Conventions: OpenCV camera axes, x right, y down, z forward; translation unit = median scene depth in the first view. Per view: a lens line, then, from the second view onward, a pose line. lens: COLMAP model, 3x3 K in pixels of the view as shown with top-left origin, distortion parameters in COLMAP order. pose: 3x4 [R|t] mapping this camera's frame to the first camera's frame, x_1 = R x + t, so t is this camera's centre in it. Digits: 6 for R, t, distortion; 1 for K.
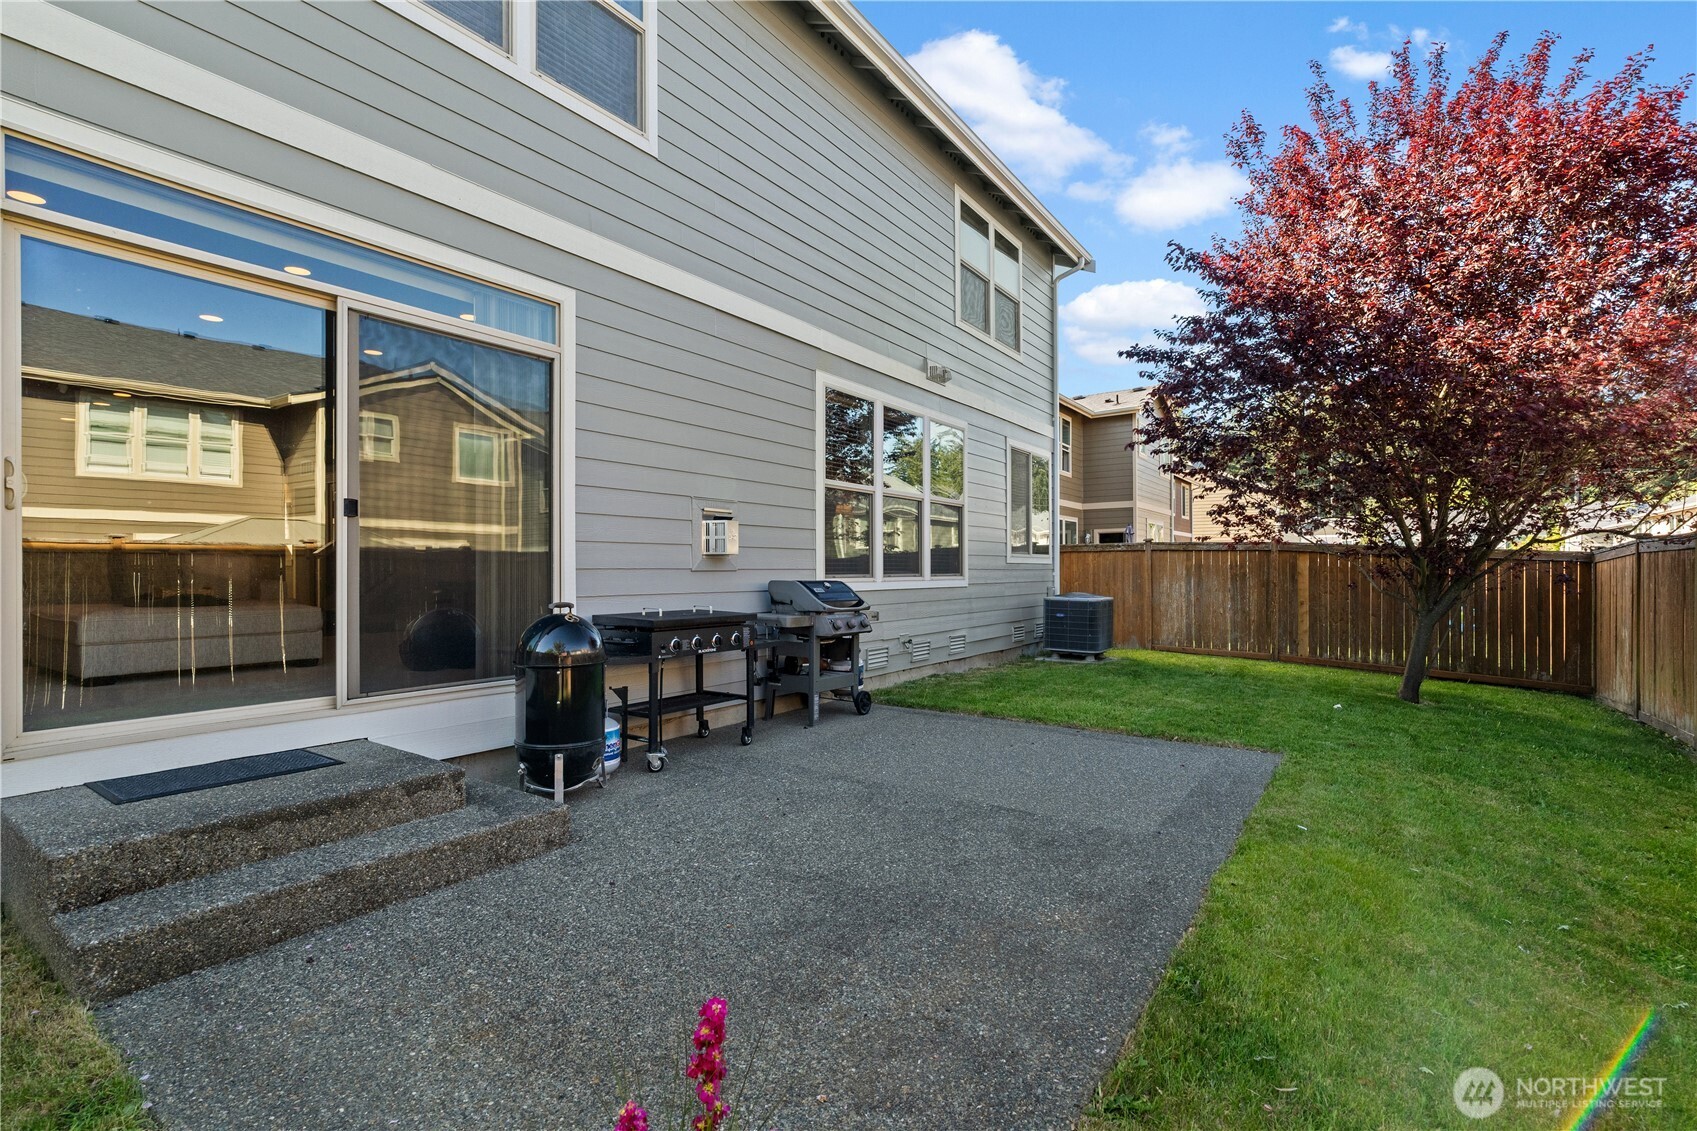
lens RADIAL K [[792.1, 0, 844.3], [0, 792.1, 565.3], [0, 0, 1]] dist [-0.003592, 0.000185]
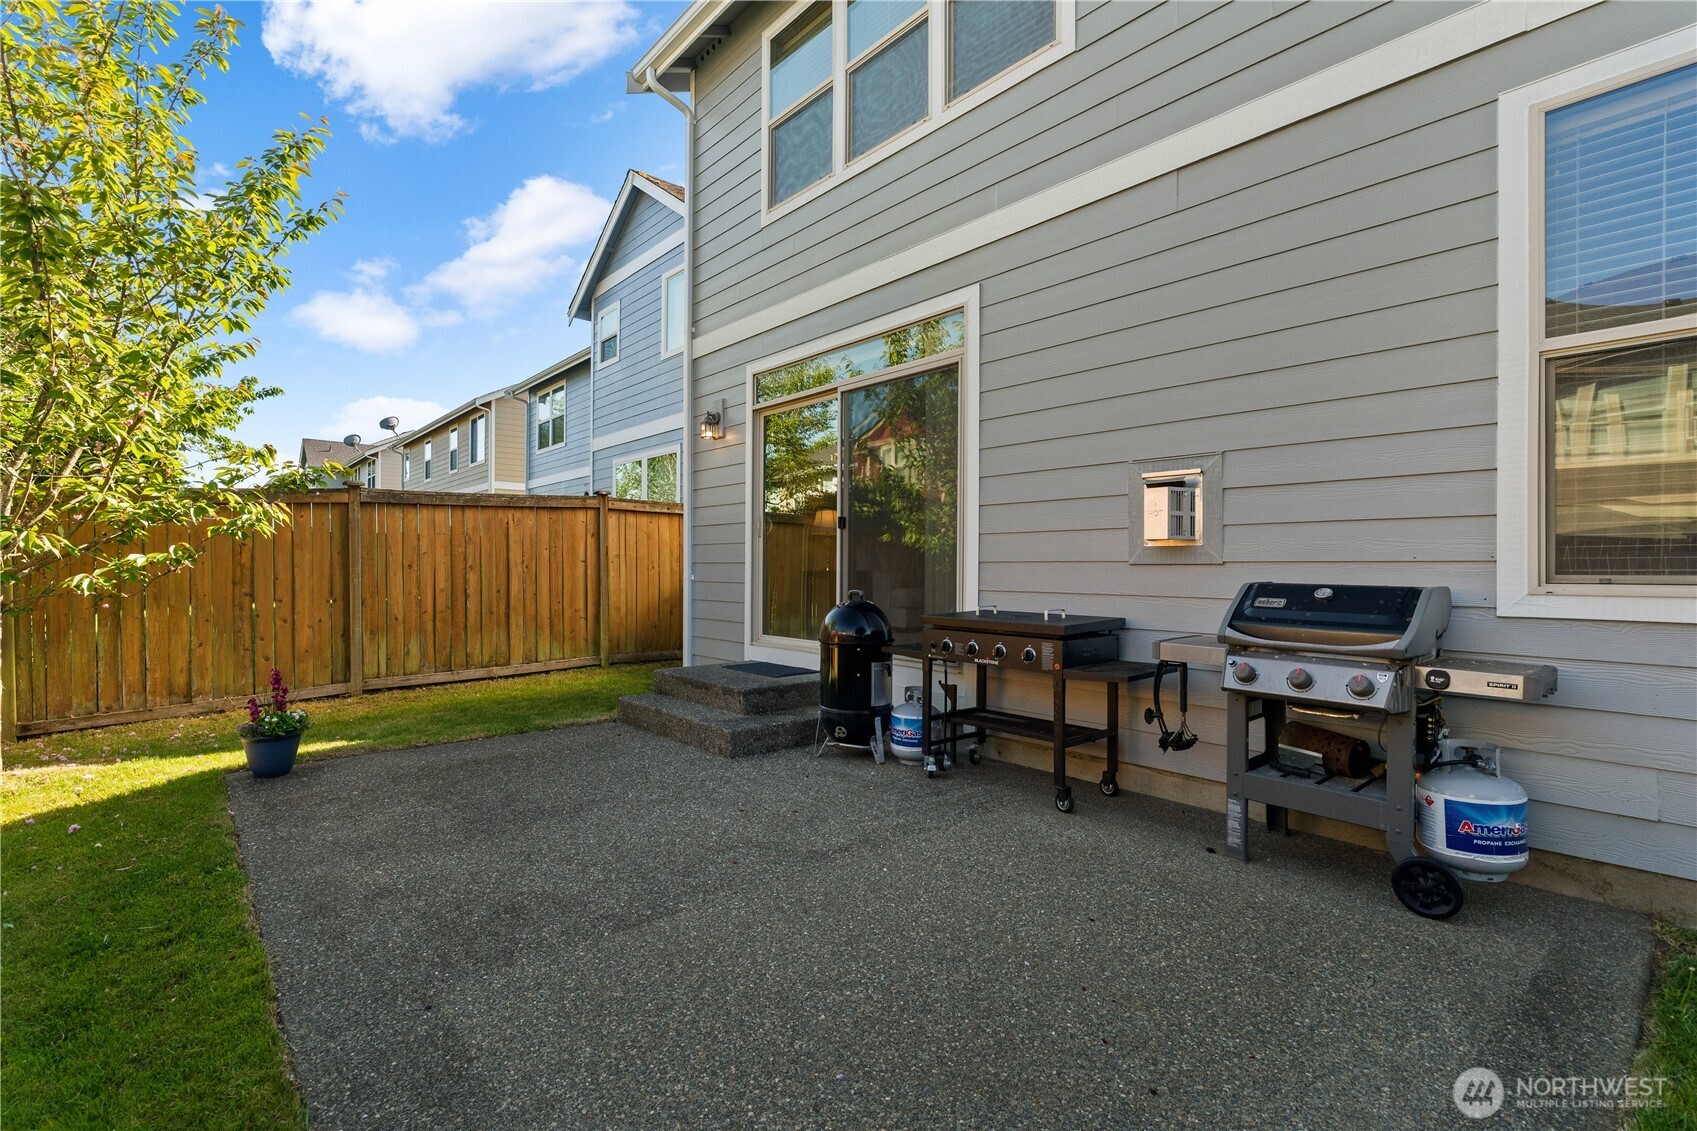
lens RADIAL K [[792.1, 0, 844.3], [0, 792.1, 565.3], [0, 0, 1]] dist [-0.003592, 0.000185]
pose [[-0.262084, -0.001473, -0.965044, 0.758923], [0.002636, 0.999994, -0.002242, 0.011151], [0.965041, -0.003132, -0.262079, 1.246946]]
